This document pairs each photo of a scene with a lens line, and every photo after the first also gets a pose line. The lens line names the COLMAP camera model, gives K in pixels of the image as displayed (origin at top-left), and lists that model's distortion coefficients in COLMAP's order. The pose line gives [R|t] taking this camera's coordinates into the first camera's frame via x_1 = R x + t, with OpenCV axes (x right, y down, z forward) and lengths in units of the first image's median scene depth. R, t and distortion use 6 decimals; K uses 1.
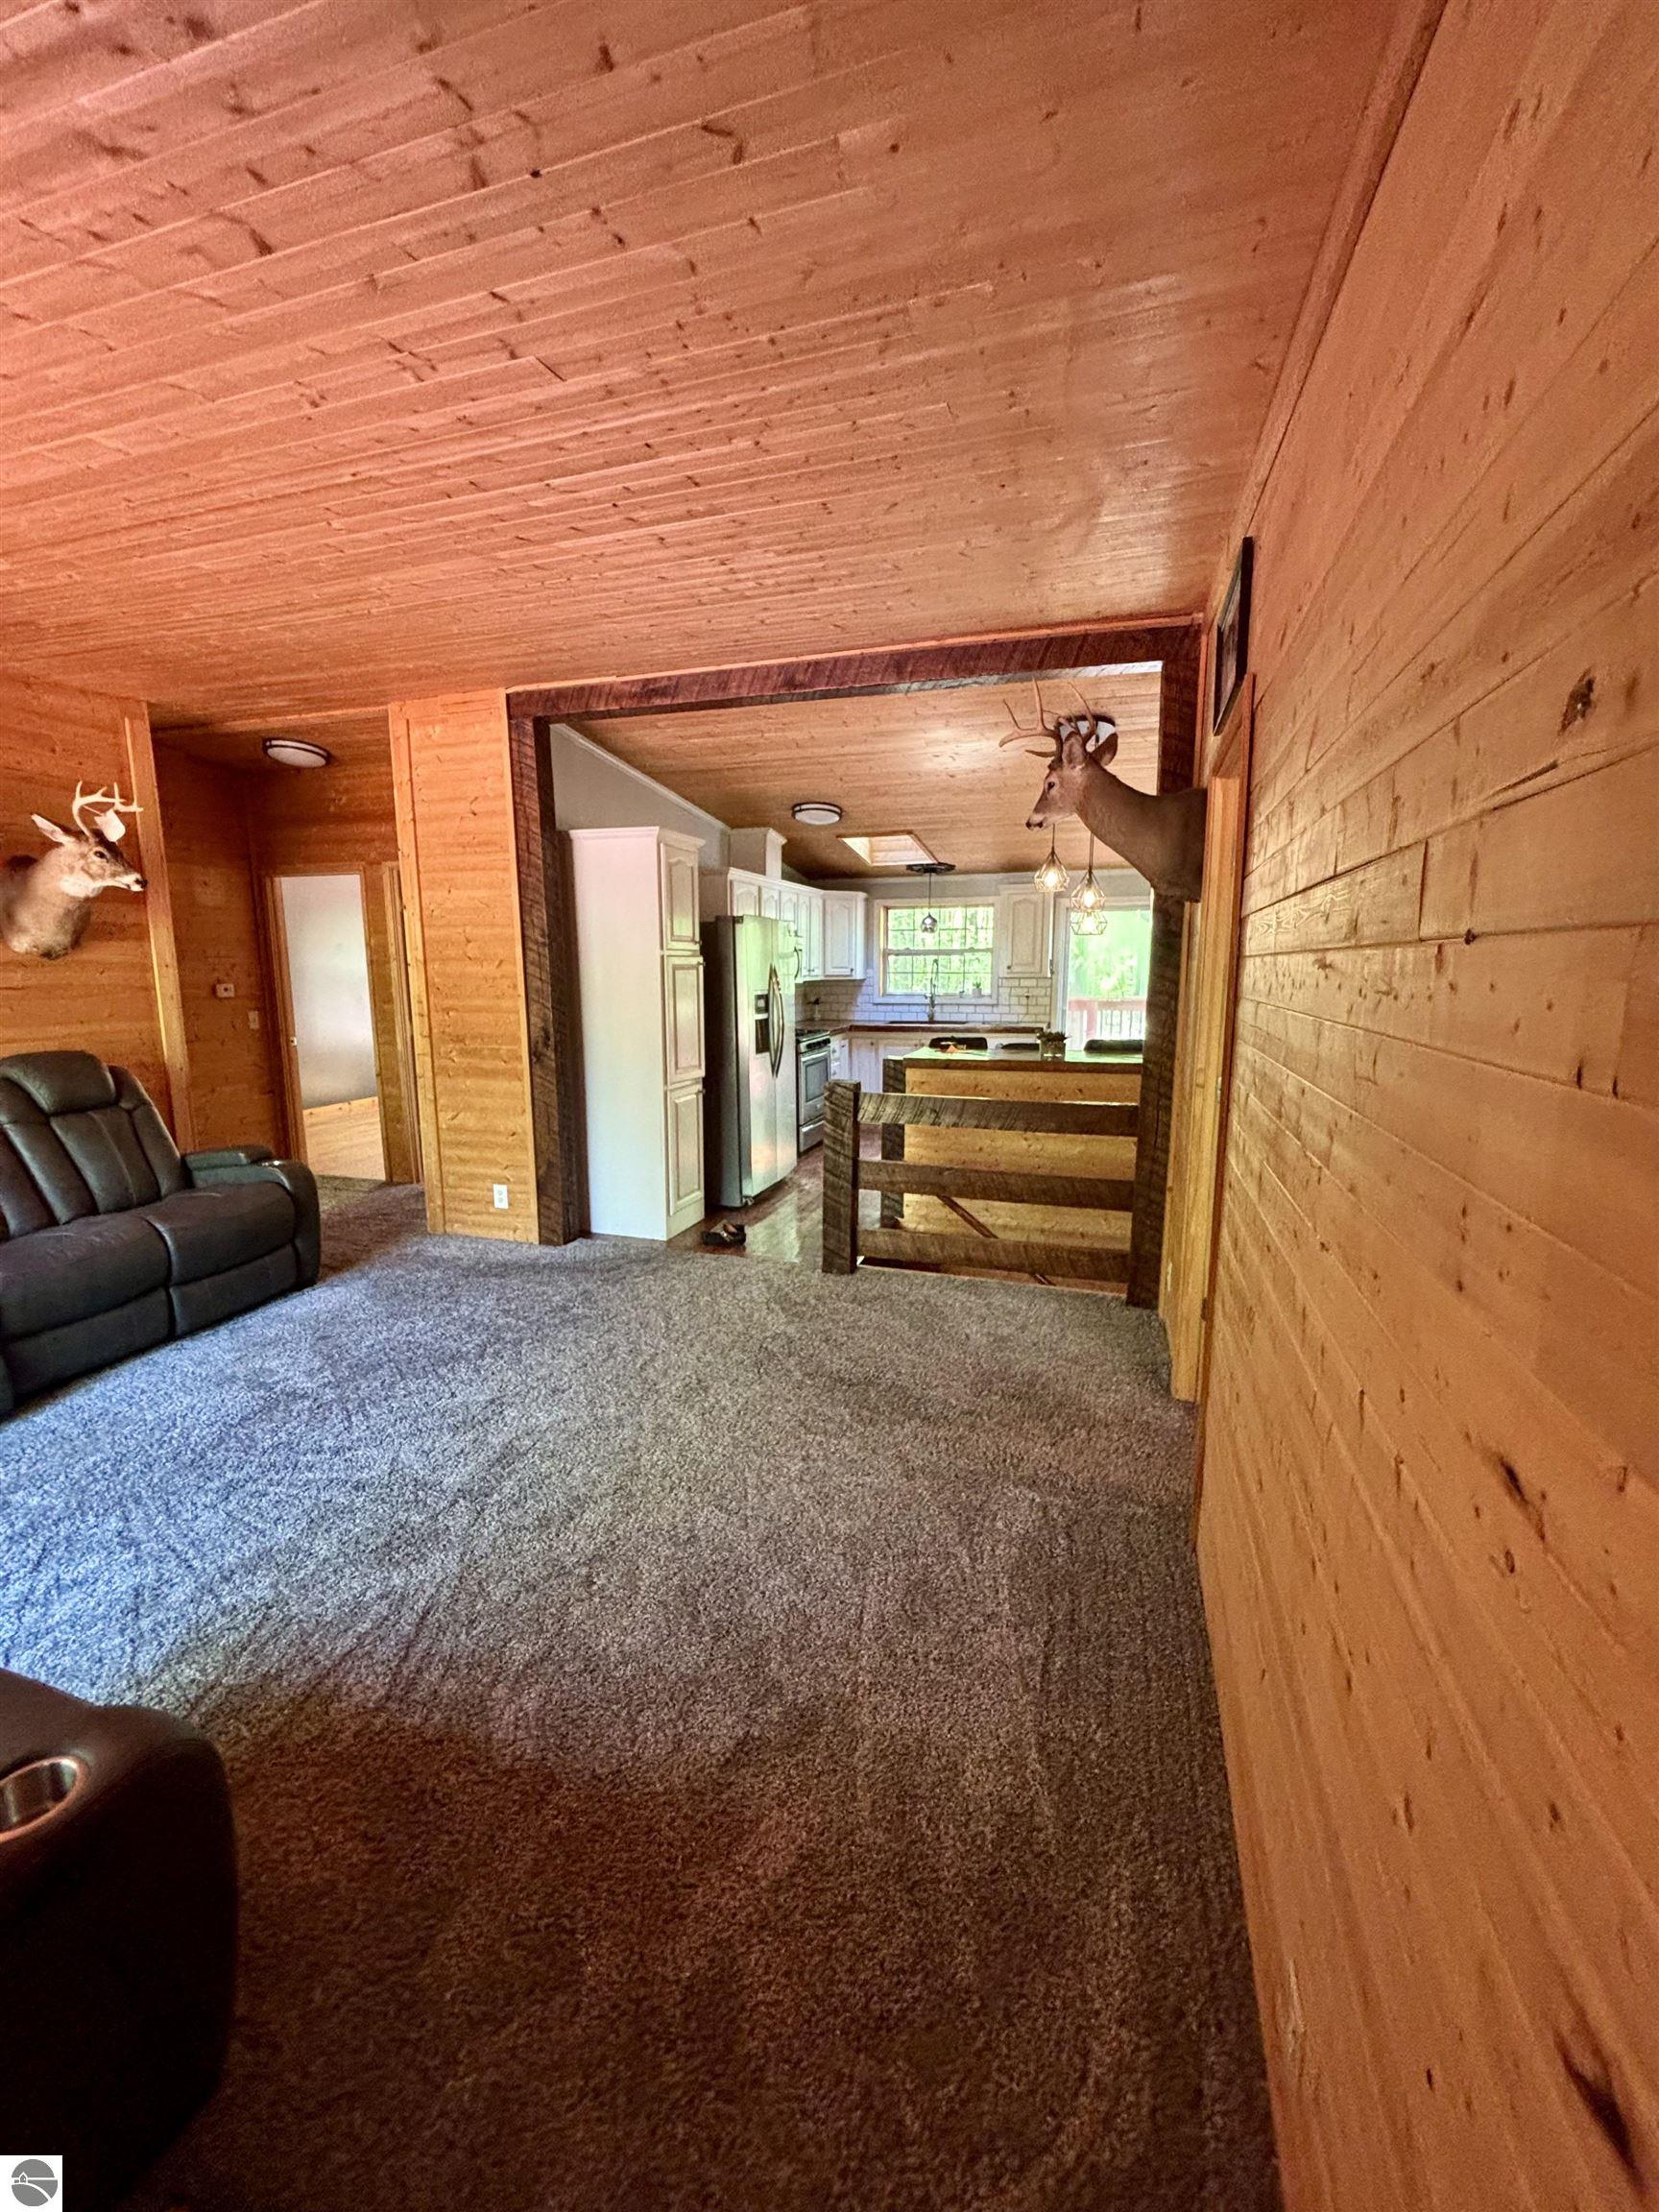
lens RADIAL K [[895.3, 0, 824.8], [0, 895.3, 1106.6], [0, 0, 1]] dist [-0.000958, 0.000557]
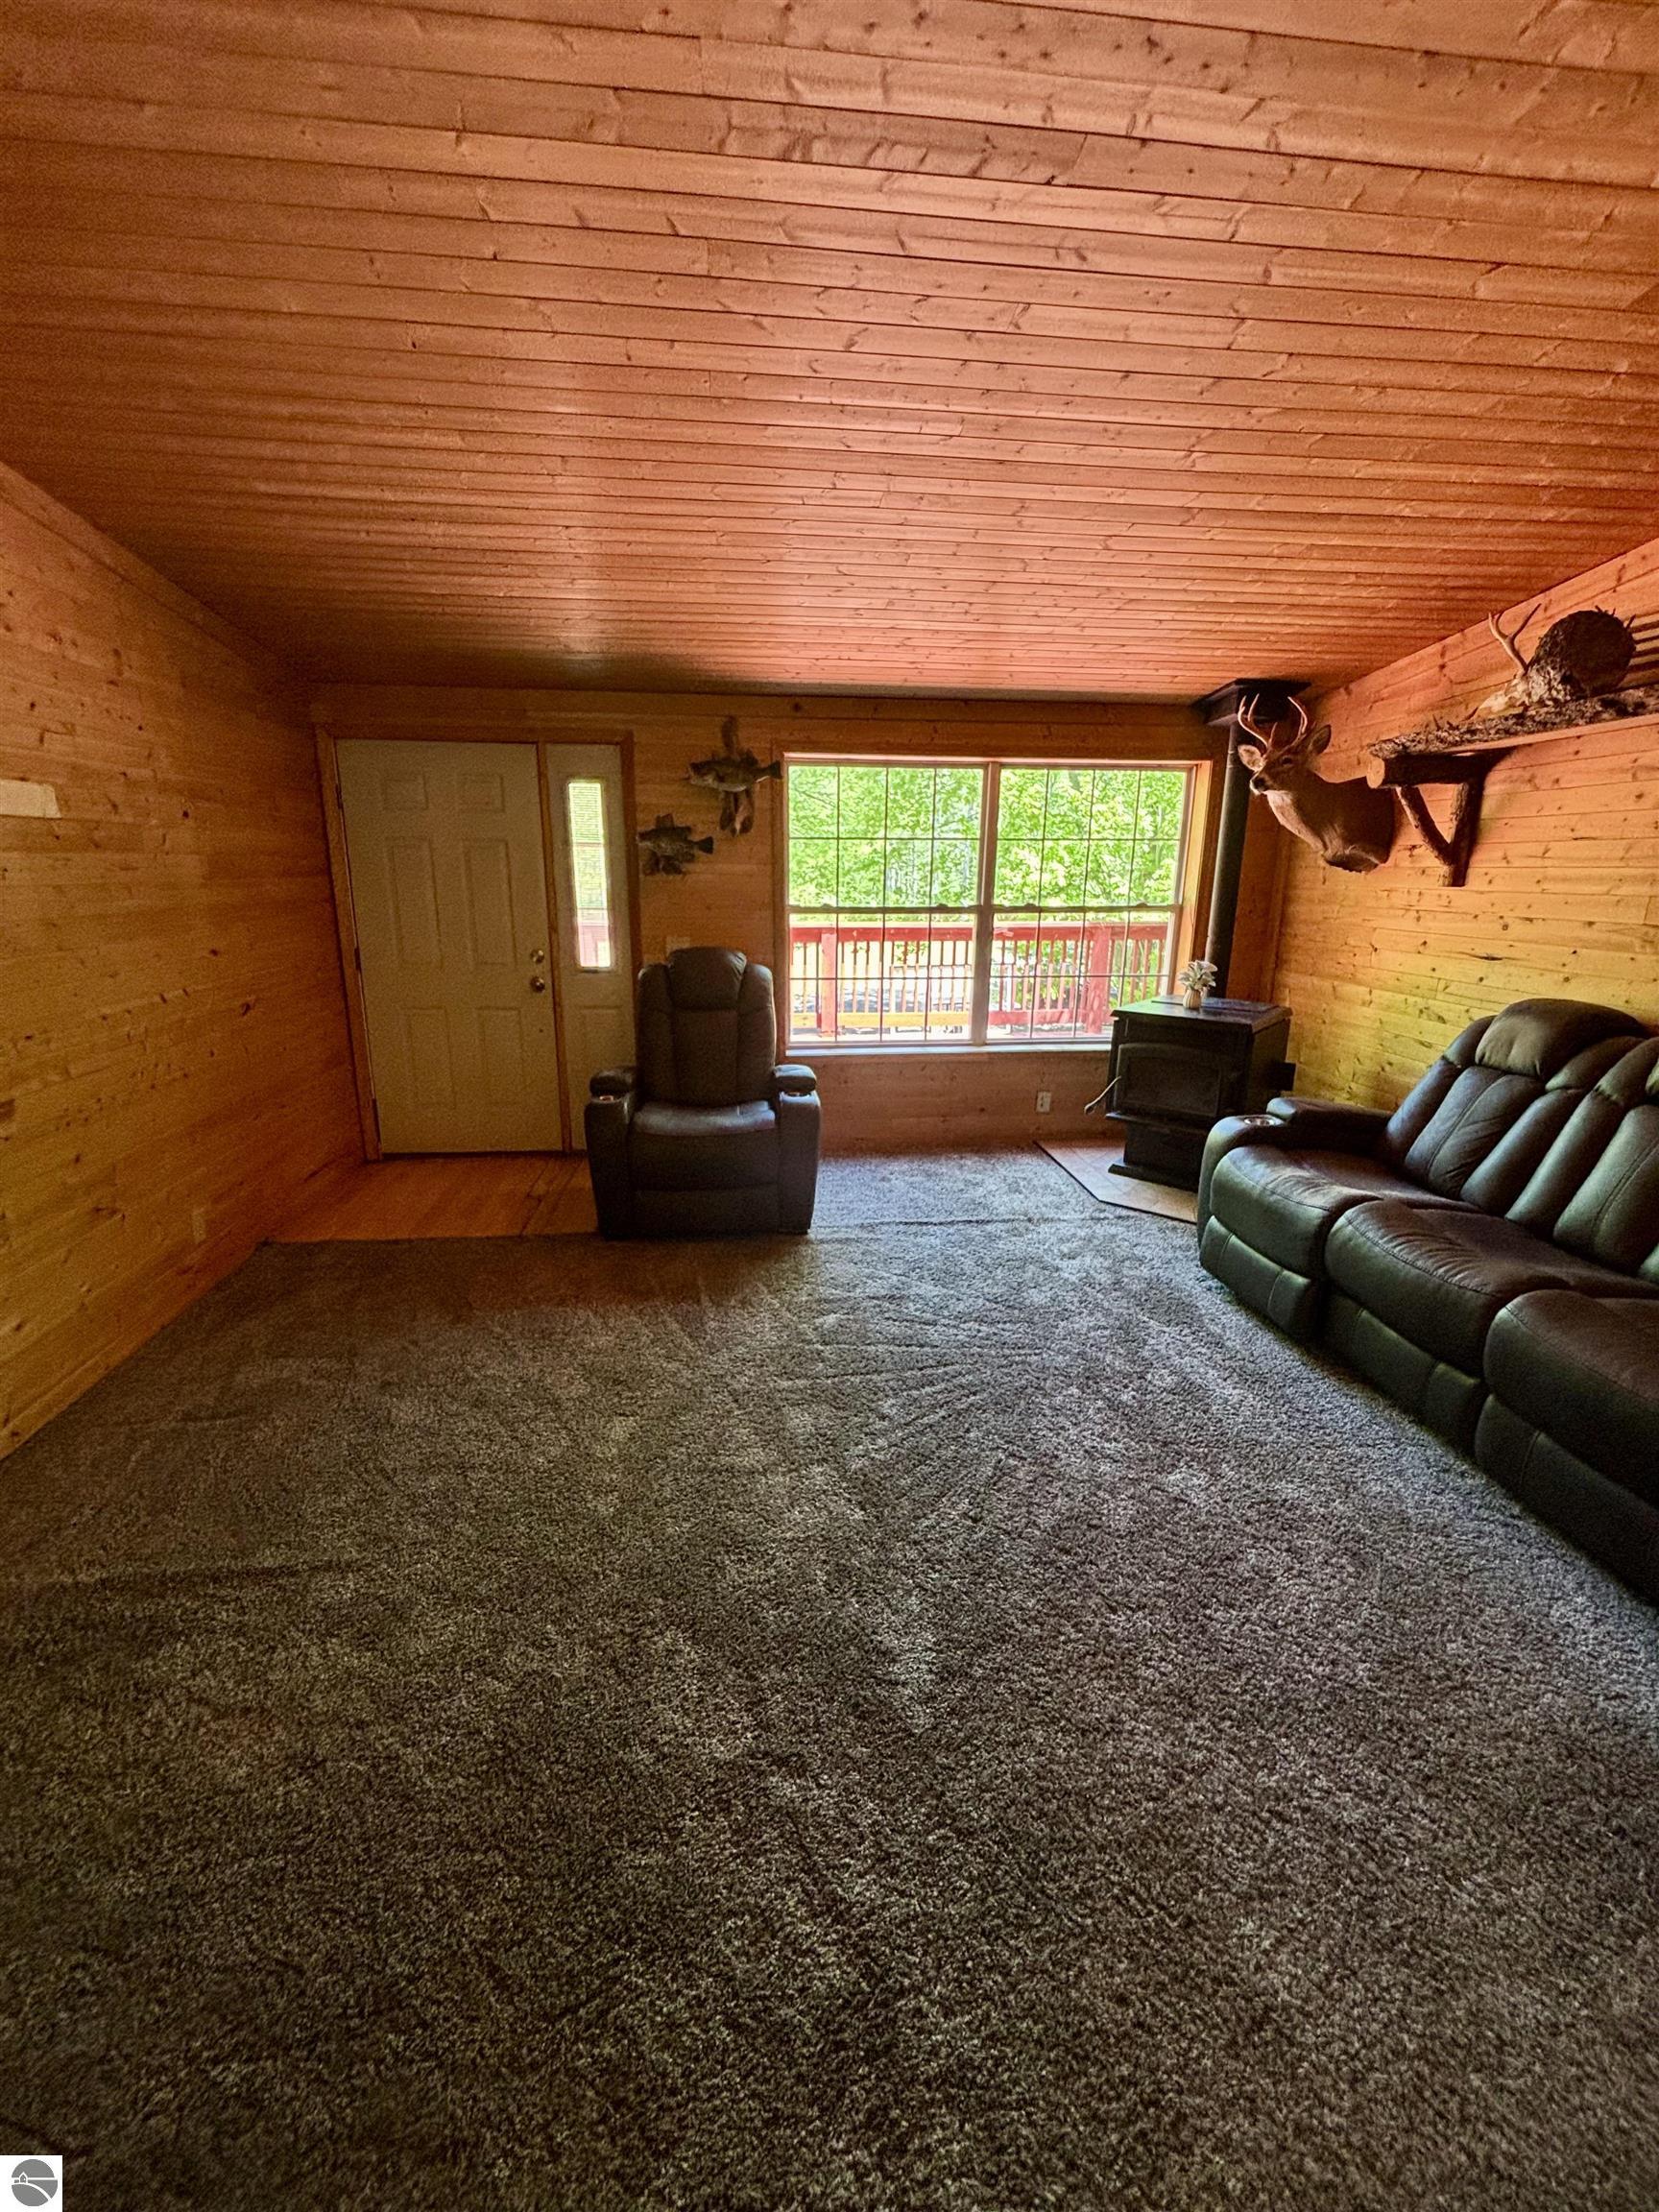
lens RADIAL K [[895.3, 0, 828.6], [0, 895.3, 1110.9], [0, 0, 1]] dist [-0.000958, 0.000557]
pose [[-0.910482, 0.102588, -0.400622, -0.060286], [-0.072131, 0.914498, 0.398108, -0.174690], [0.407210, 0.391368, -0.825234, 1.094172]]
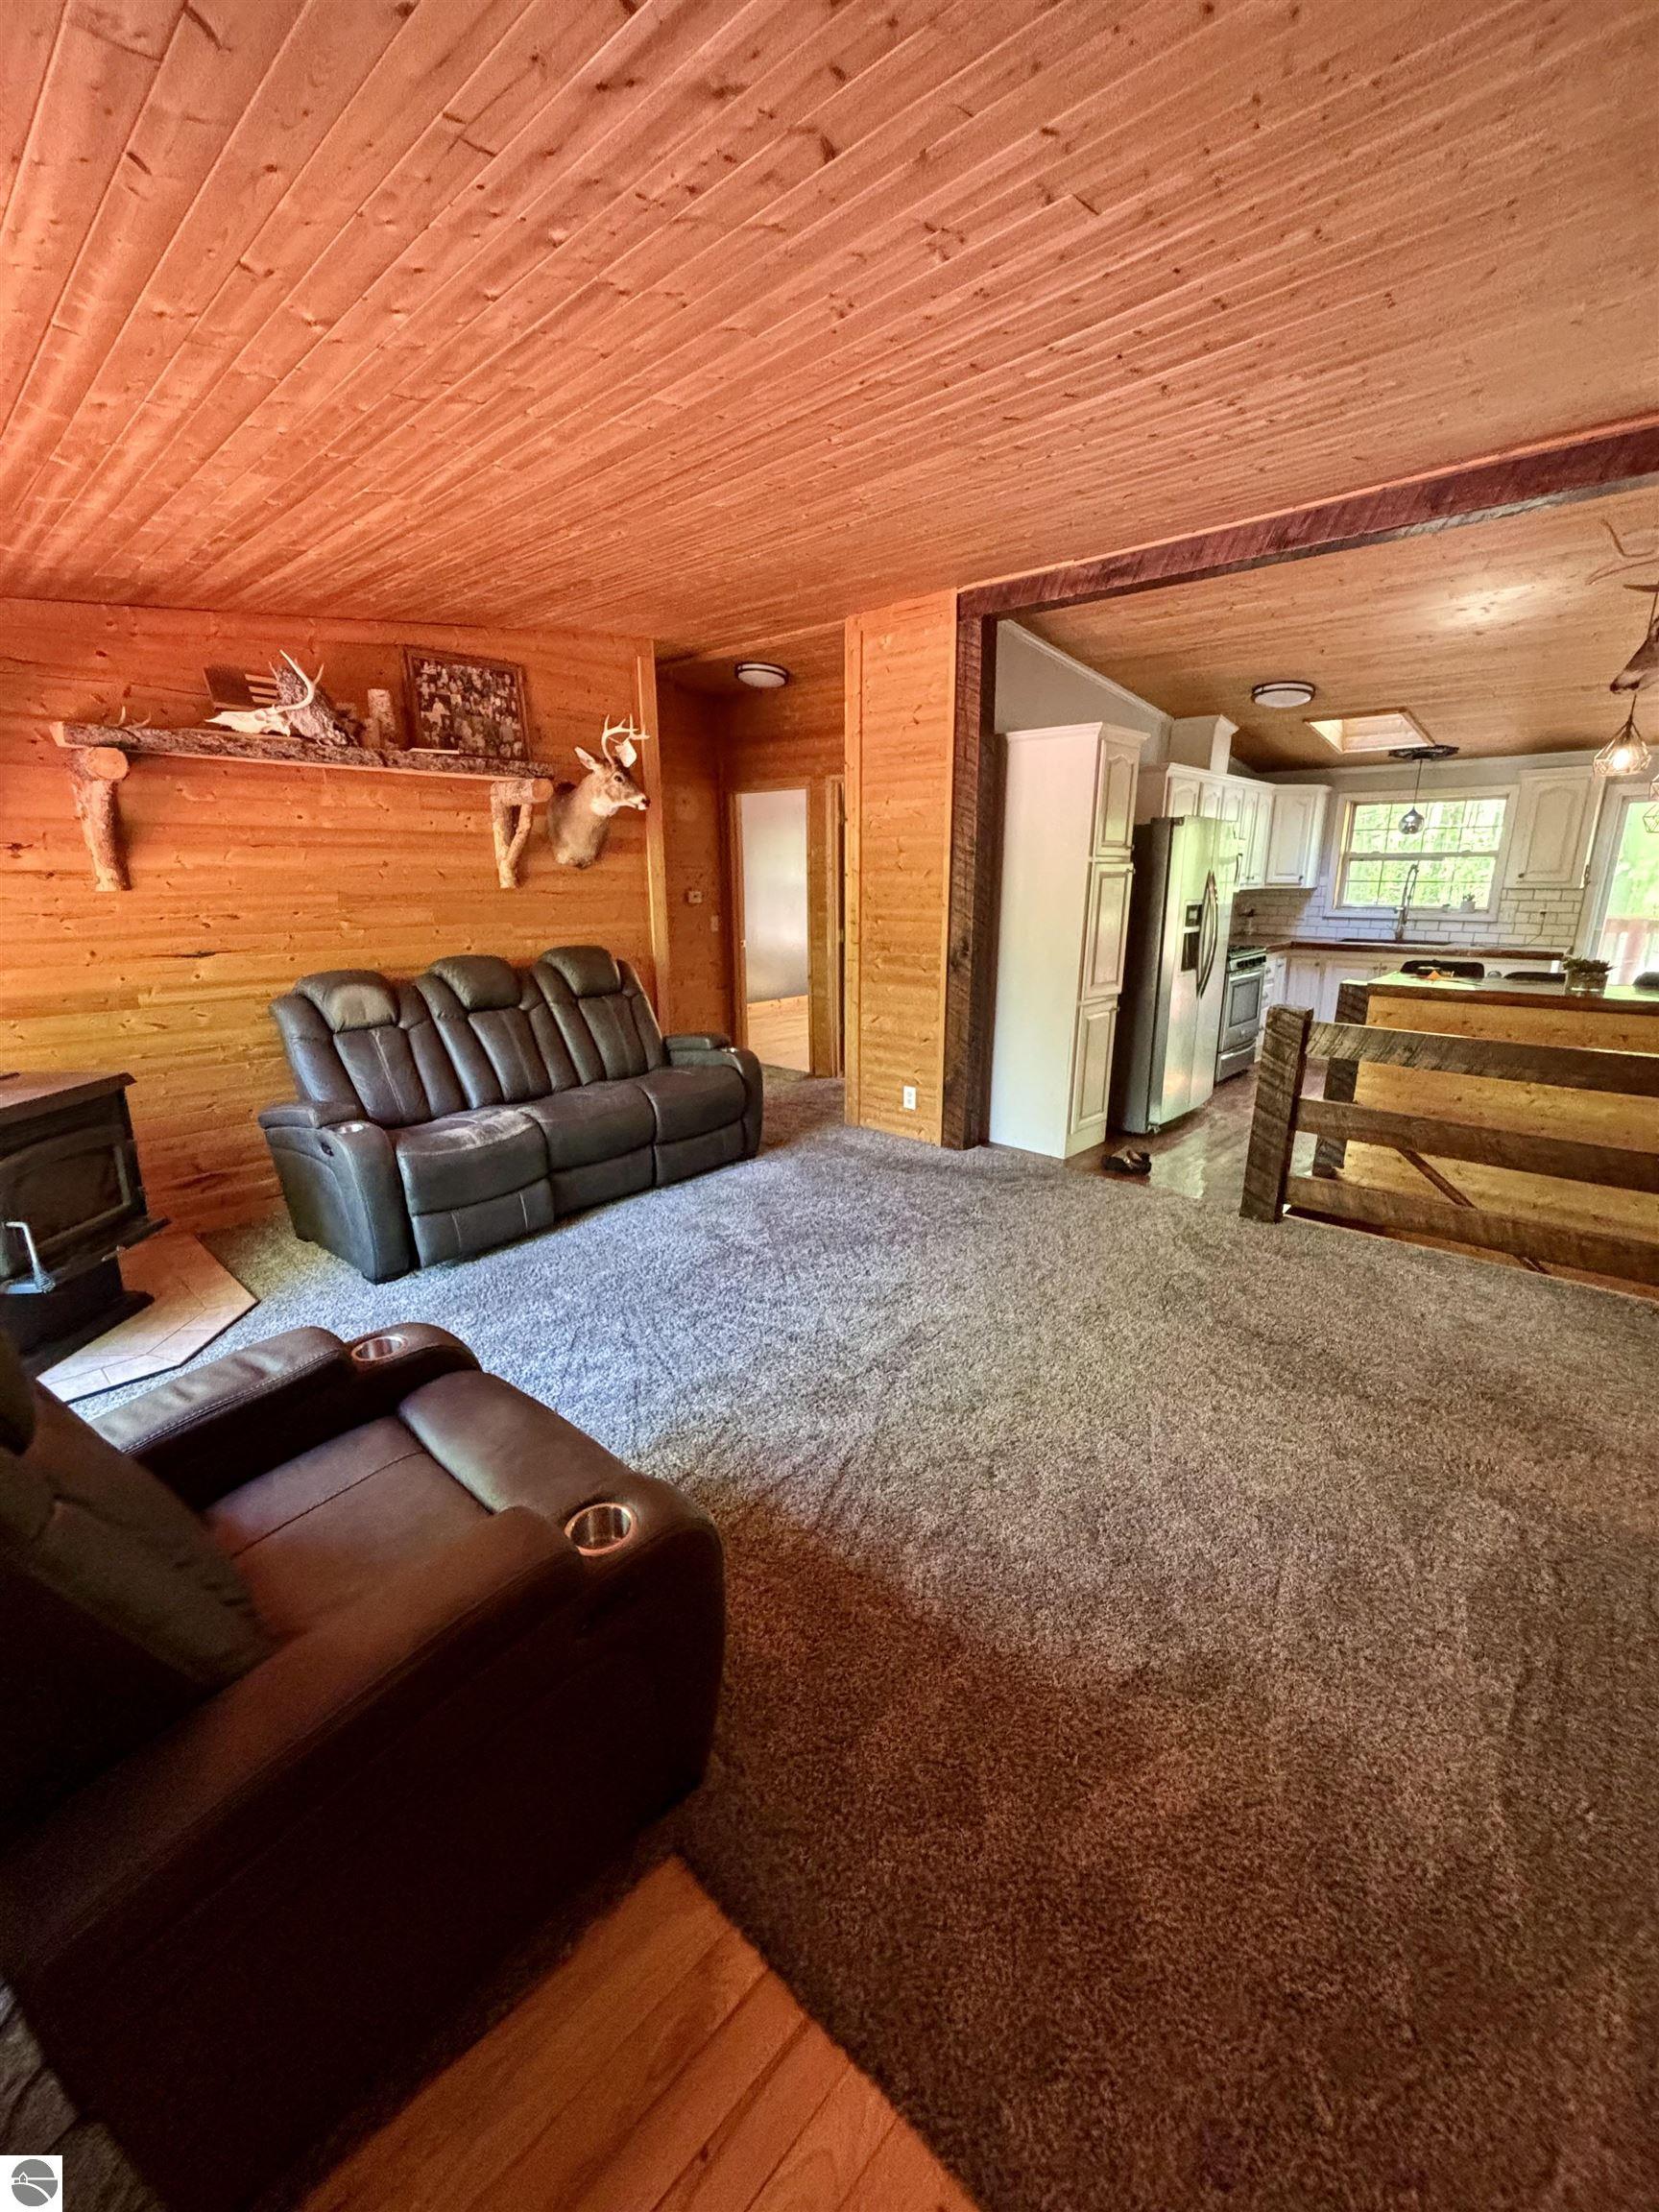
lens RADIAL K [[895.3, 0, 827.9], [0, 895.3, 1106.6], [0, 0, 1]] dist [-0.000958, 0.000557]
pose [[0.909681, 0.103936, -0.402091, -0.030765], [-0.063597, 0.991621, 0.112442, -0.001269], [0.410409, -0.076715, 0.908669, -0.000663]]
